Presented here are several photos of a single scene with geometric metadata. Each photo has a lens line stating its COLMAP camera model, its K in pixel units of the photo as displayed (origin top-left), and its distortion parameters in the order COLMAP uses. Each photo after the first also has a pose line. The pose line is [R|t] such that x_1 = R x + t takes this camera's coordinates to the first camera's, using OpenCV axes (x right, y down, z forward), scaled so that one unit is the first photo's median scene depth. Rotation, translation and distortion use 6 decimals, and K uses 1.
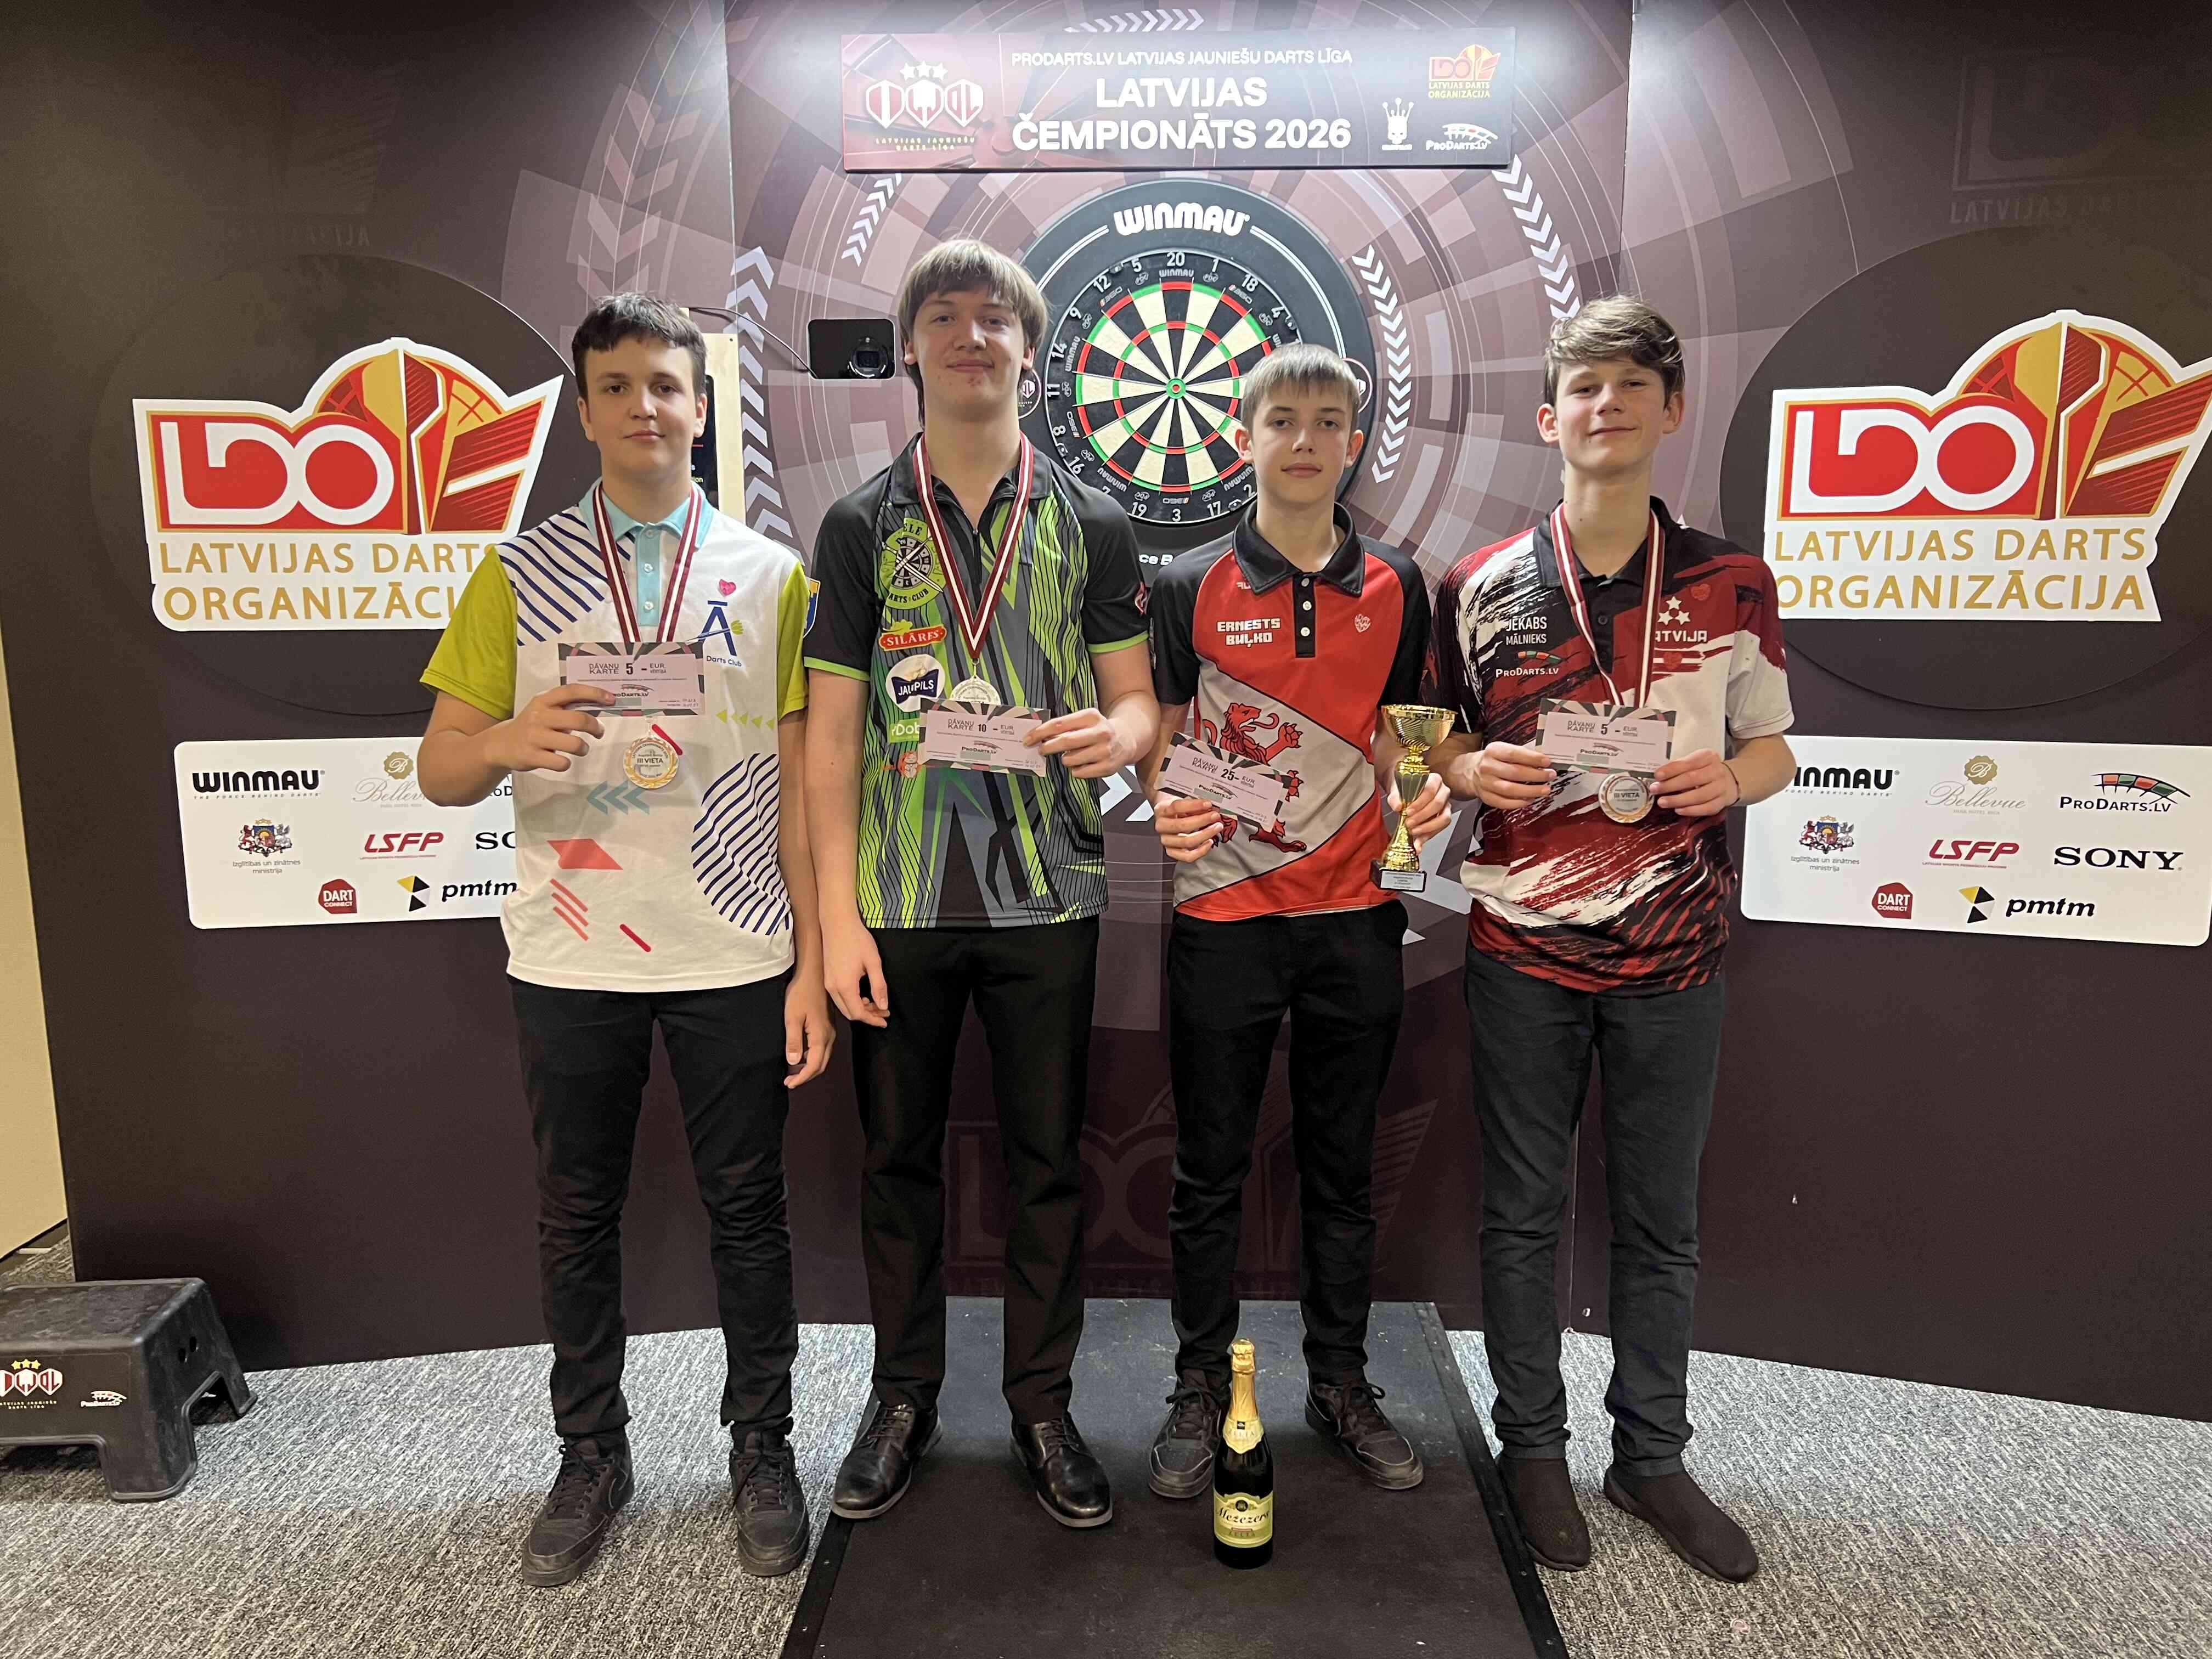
lens RADIAL K [[1721.3, 0, 1094.2], [0, 1721.3, 848.6], [0, 0, 1]] dist [0.046571, -0.052031]
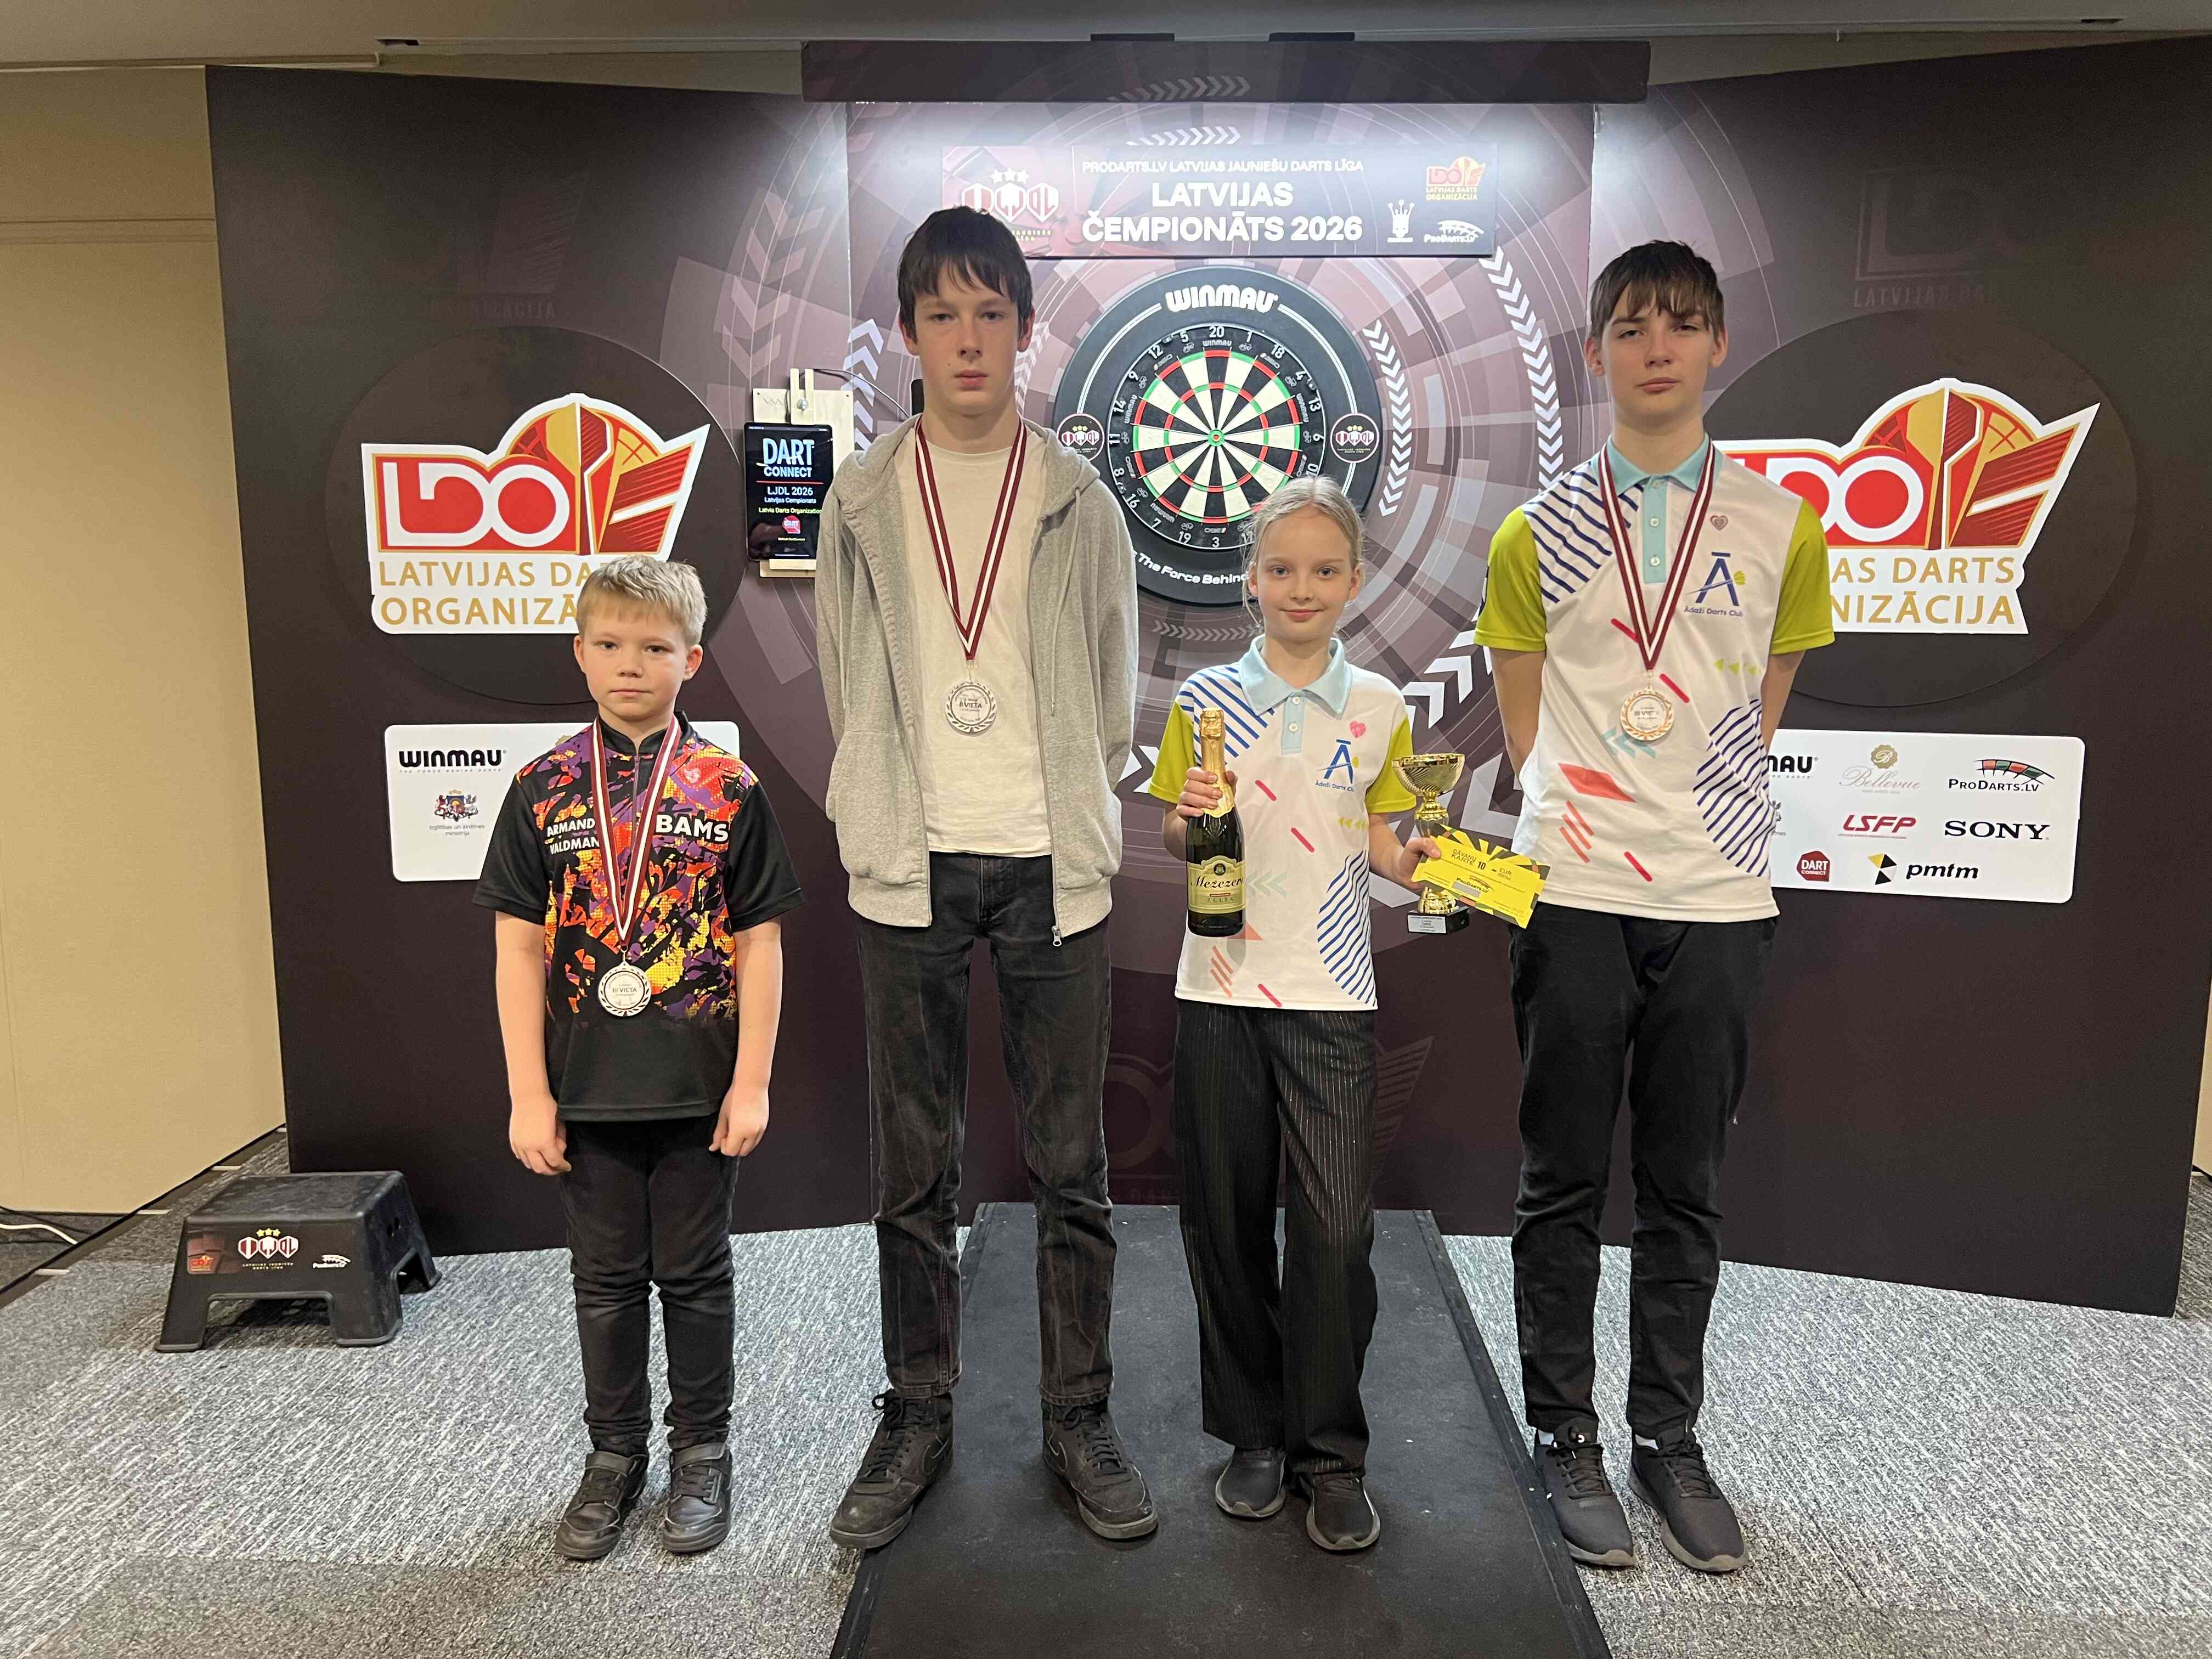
lens RADIAL K [[1721.3, 0, 1107.7], [0, 1721.3, 840.1], [0, 0, 1]] dist [0.046571, -0.052031]
pose [[0.999949, 0.006376, -0.007837, -0.017340], [-0.006517, 0.999816, -0.018048, 0.037209], [0.007720, 0.018099, 0.999806, -0.201641]]
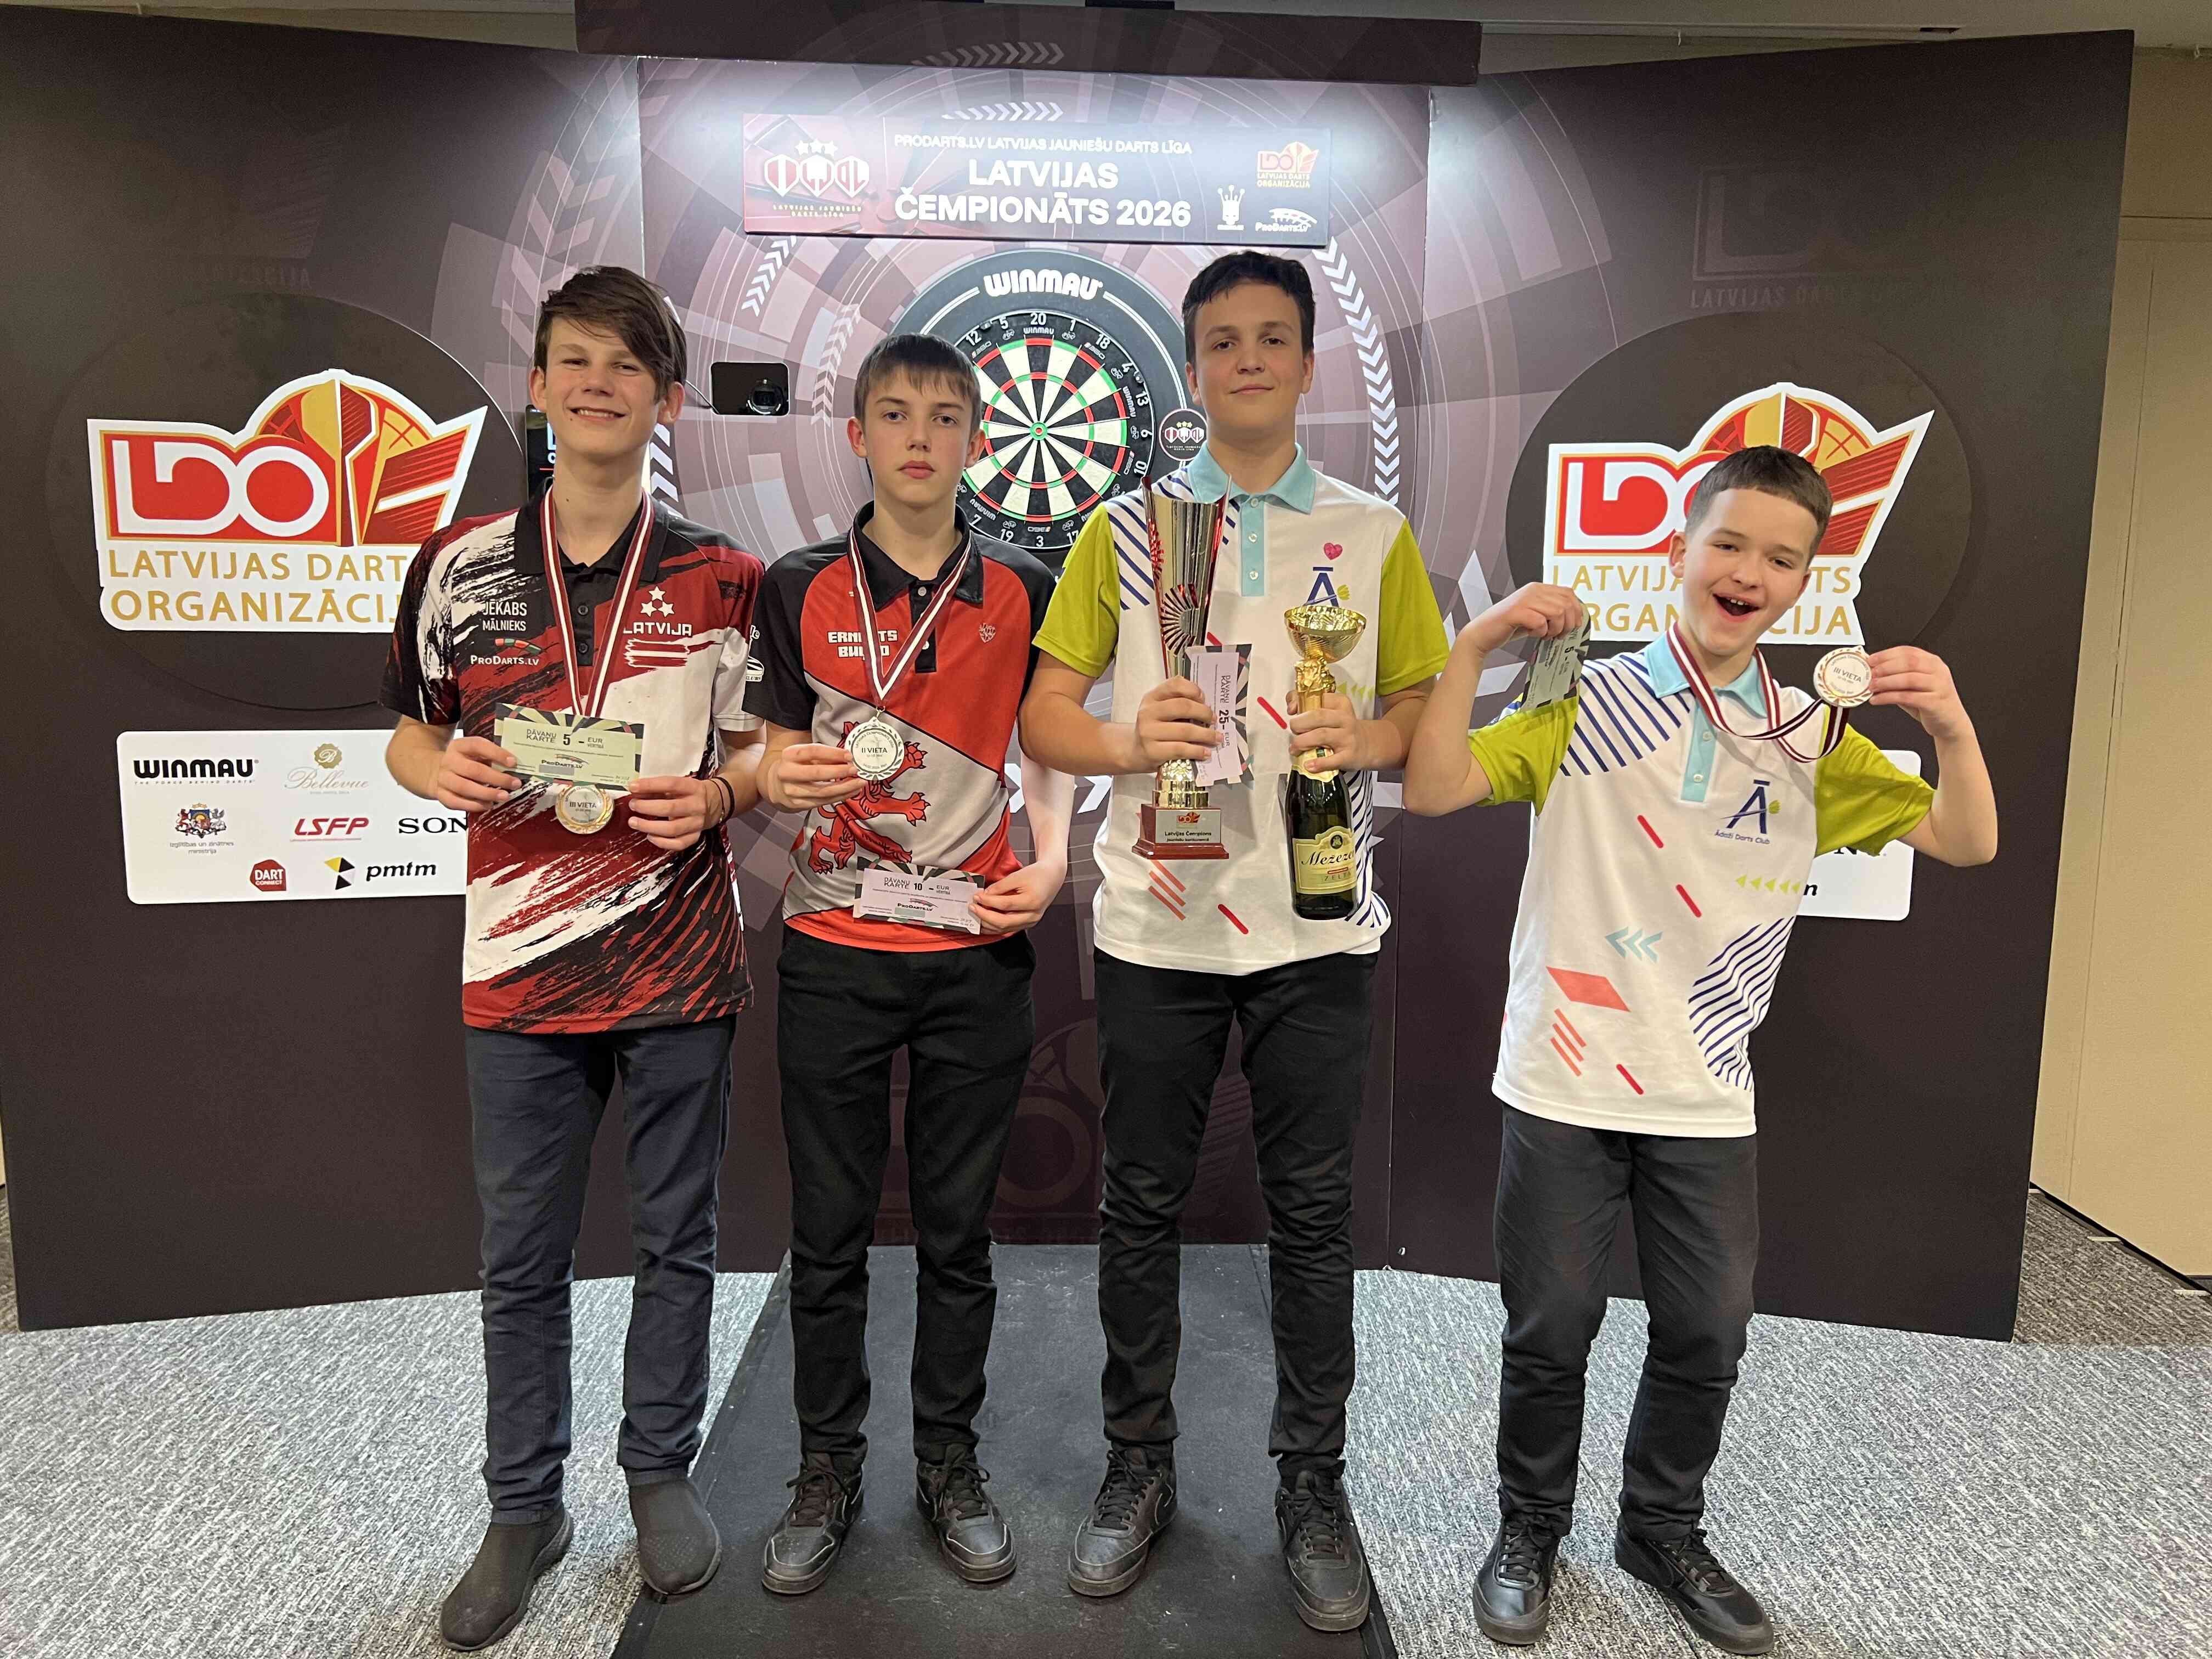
lens RADIAL K [[1721.3, 0, 1122.5], [0, 1721.3, 844.6], [0, 0, 1]] dist [0.046571, -0.052031]
pose [[0.997611, 0.005569, 0.068858, 0.025877], [-0.003735, 0.999635, -0.026741, 0.036804], [-0.068982, 0.026420, 0.997268, -0.132310]]
